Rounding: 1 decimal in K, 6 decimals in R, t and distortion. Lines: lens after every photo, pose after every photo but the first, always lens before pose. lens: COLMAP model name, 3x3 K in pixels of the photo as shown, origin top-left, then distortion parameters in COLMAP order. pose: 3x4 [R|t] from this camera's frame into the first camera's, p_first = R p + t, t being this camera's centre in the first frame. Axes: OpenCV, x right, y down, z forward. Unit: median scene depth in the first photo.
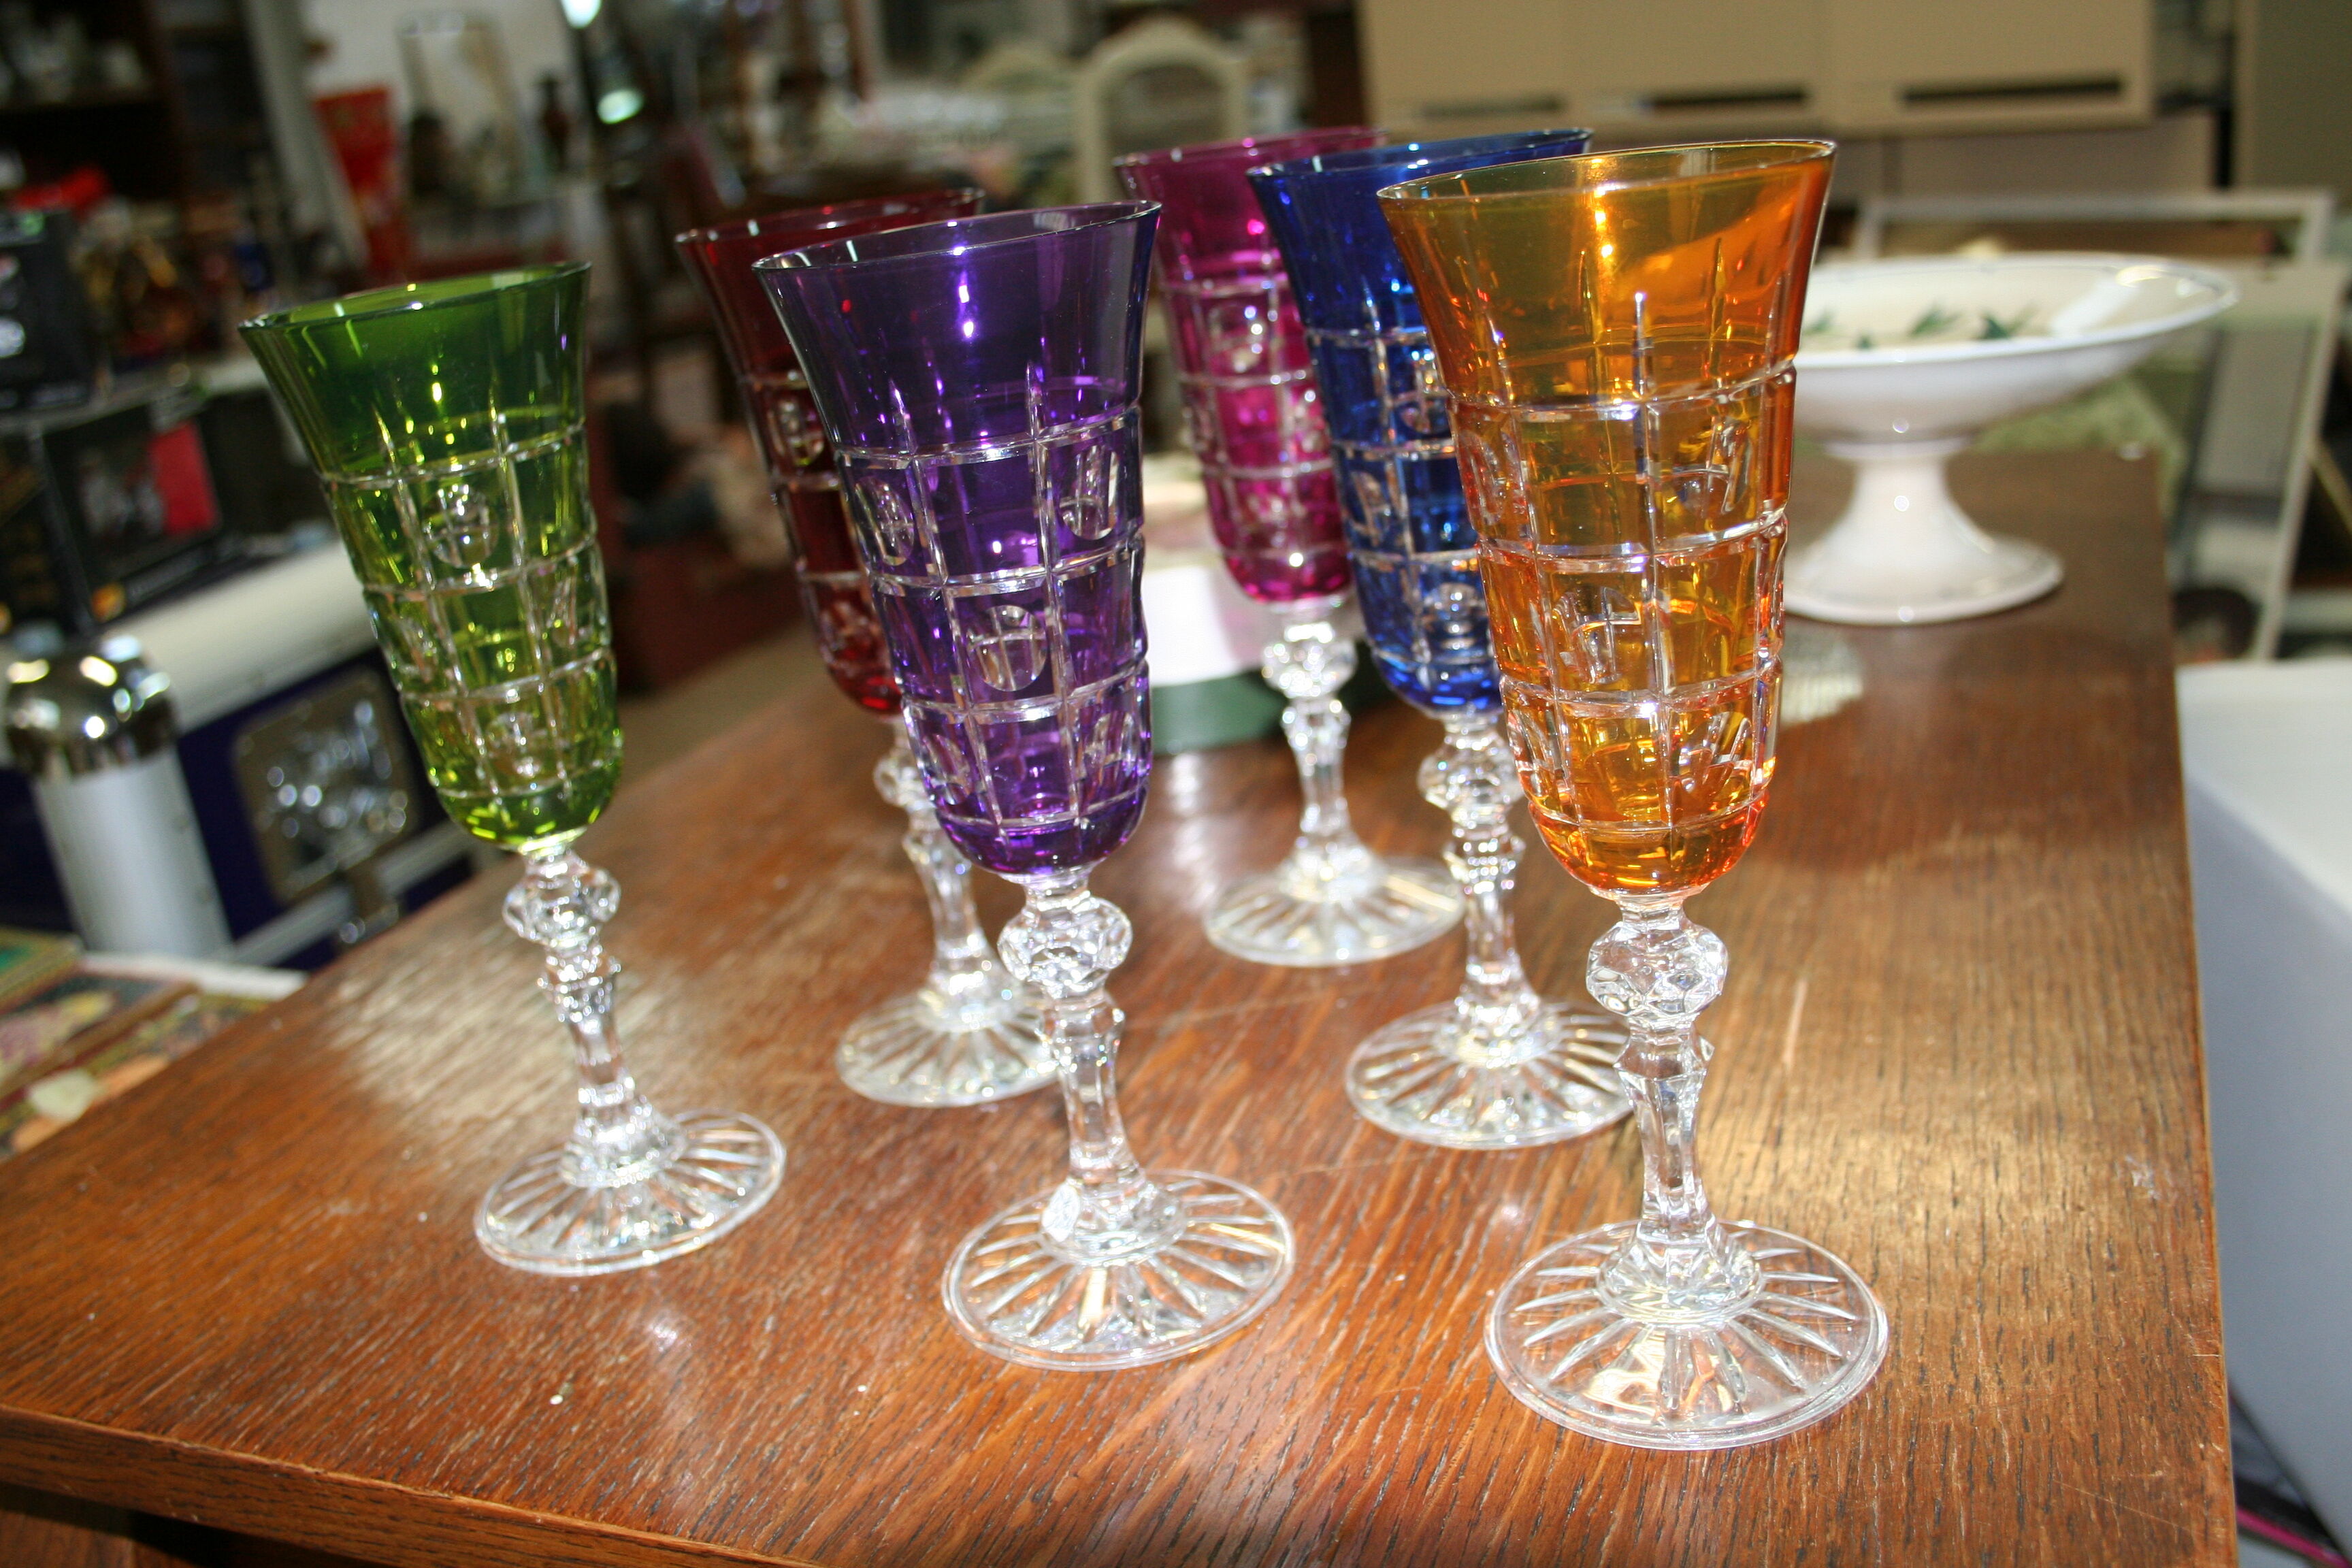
lens RADIAL K [[2255.6, 0, 1174.8], [0, 2255.6, 834.3], [0, 0, 1]] dist [-0.142573, 0.118676]
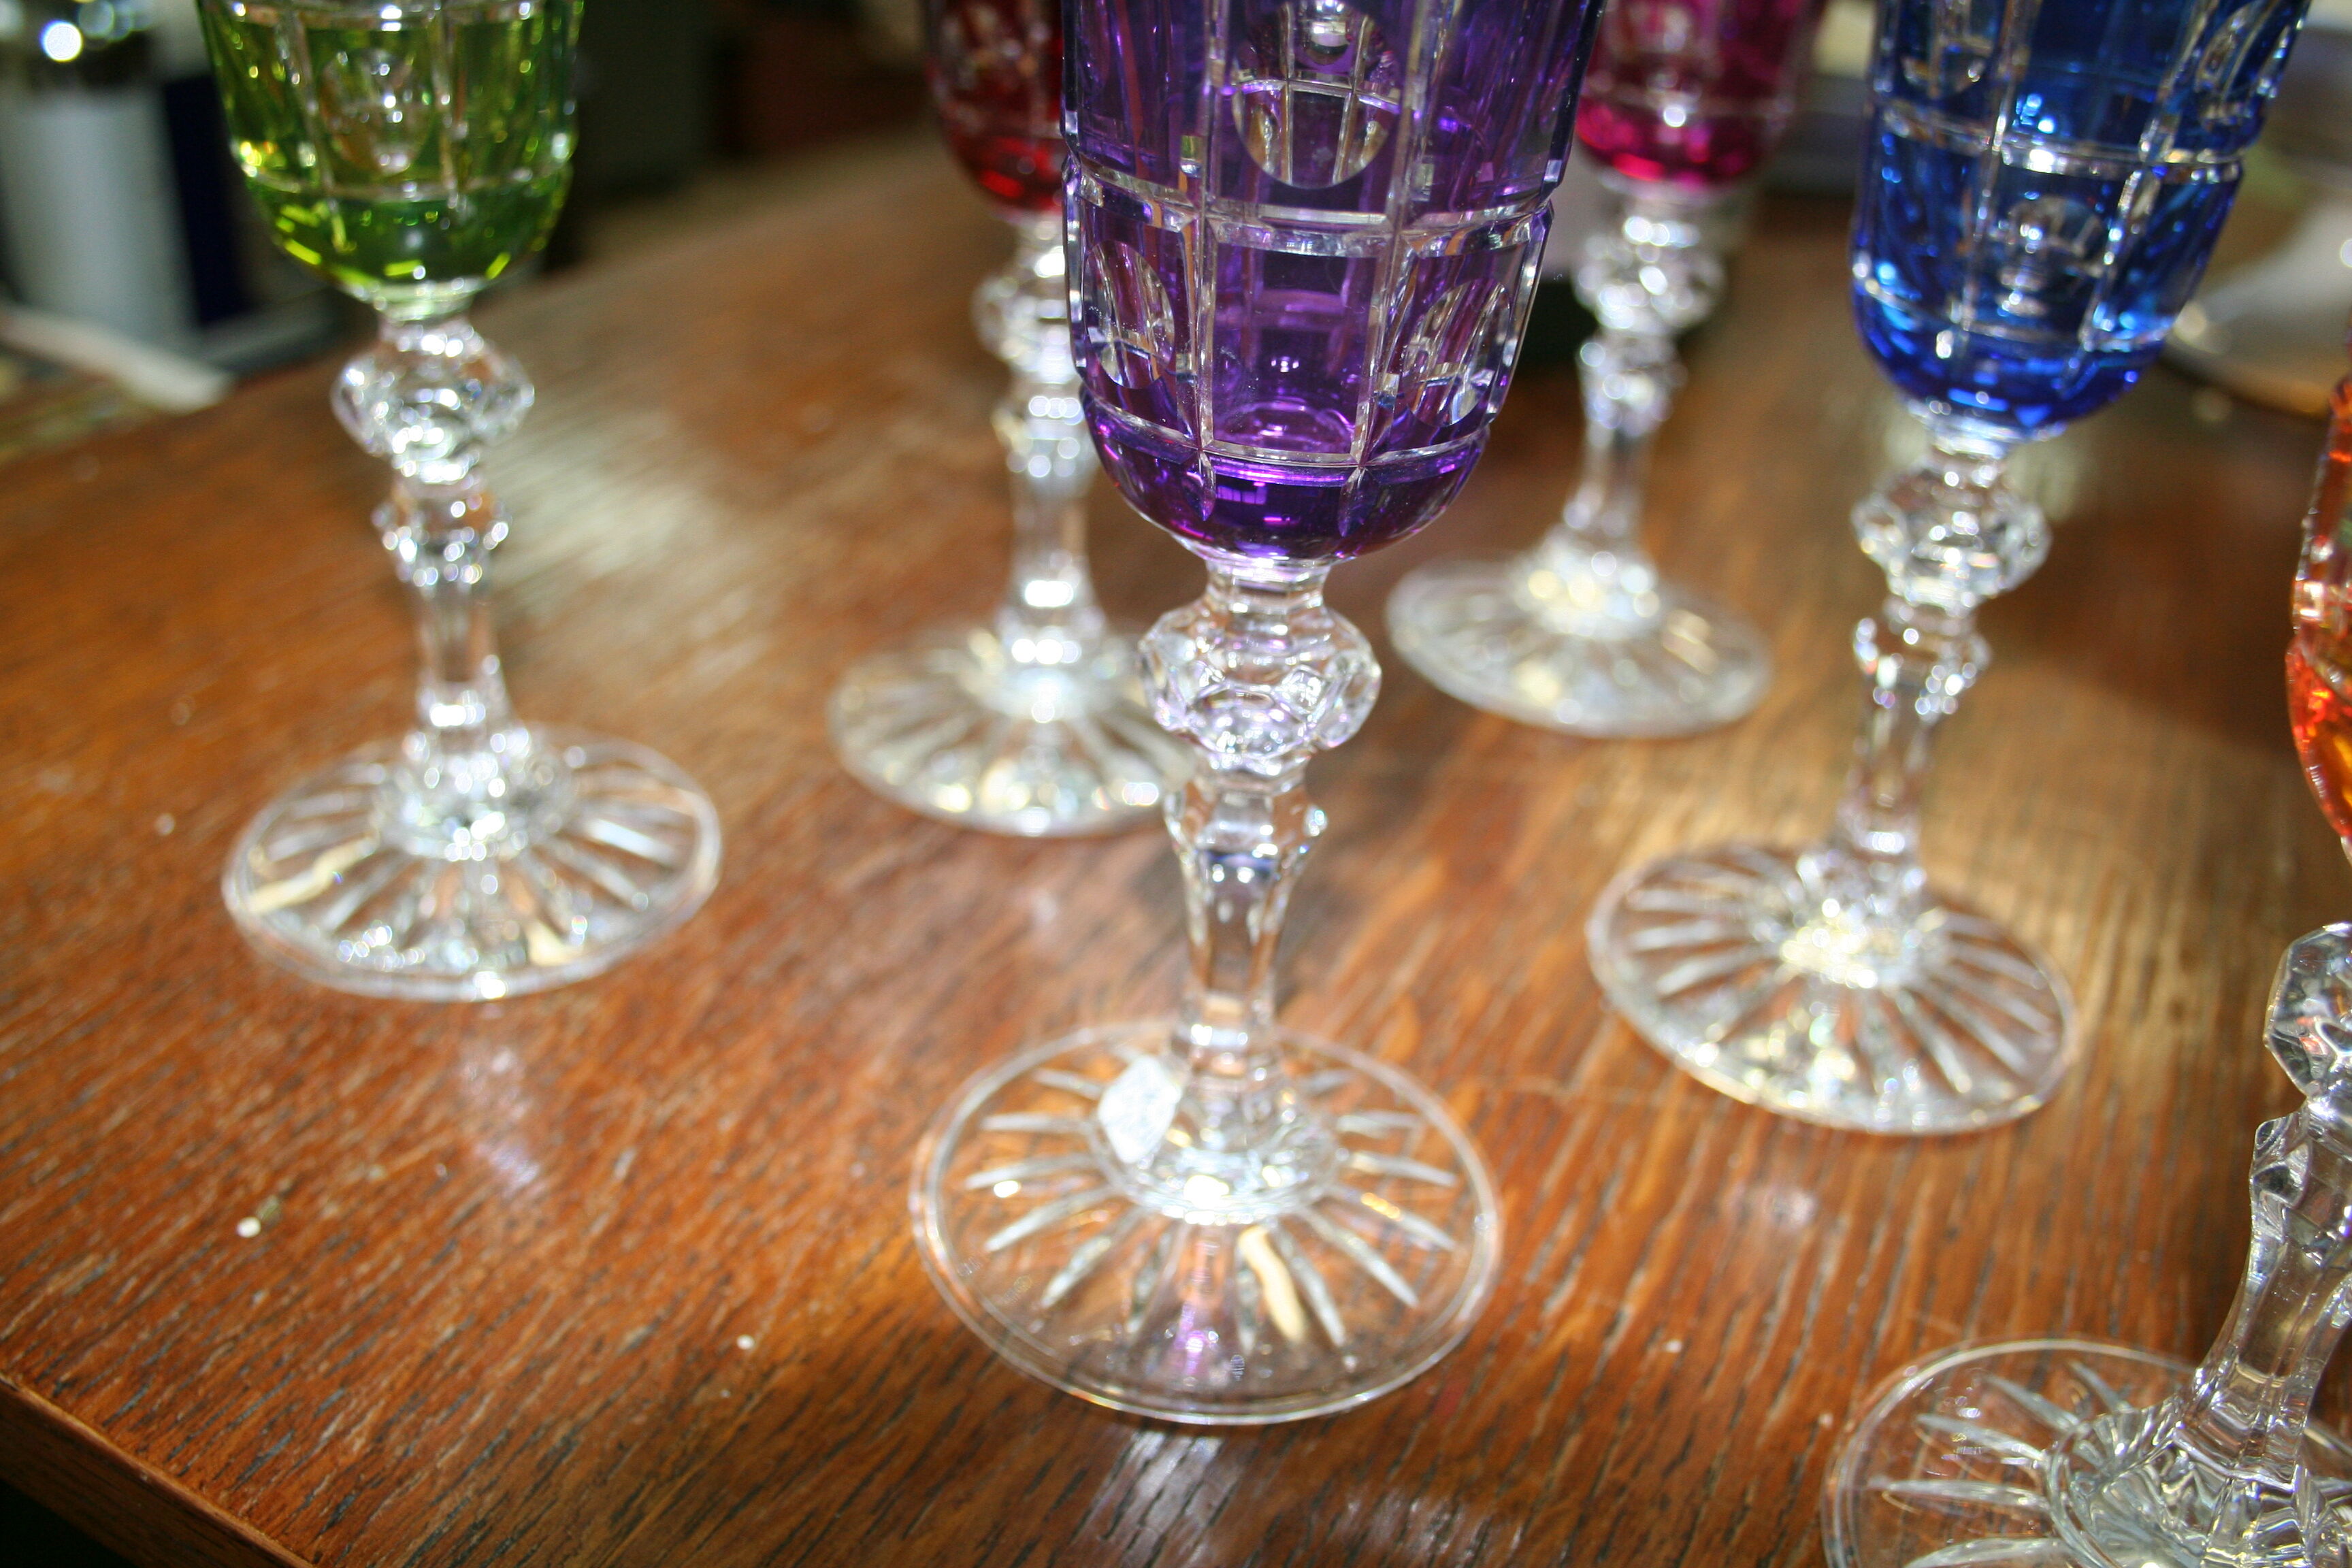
lens RADIAL K [[2255.6, 0, 1174.8], [0, 2255.6, 834.3], [0, 0, 1]] dist [-0.142573, 0.118676]
pose [[0.975280, 0.220833, 0.007895, -0.059925], [-0.218563, 0.958756, 0.181704, -0.009779], [0.032557, -0.178938, 0.983321, 0.422156]]
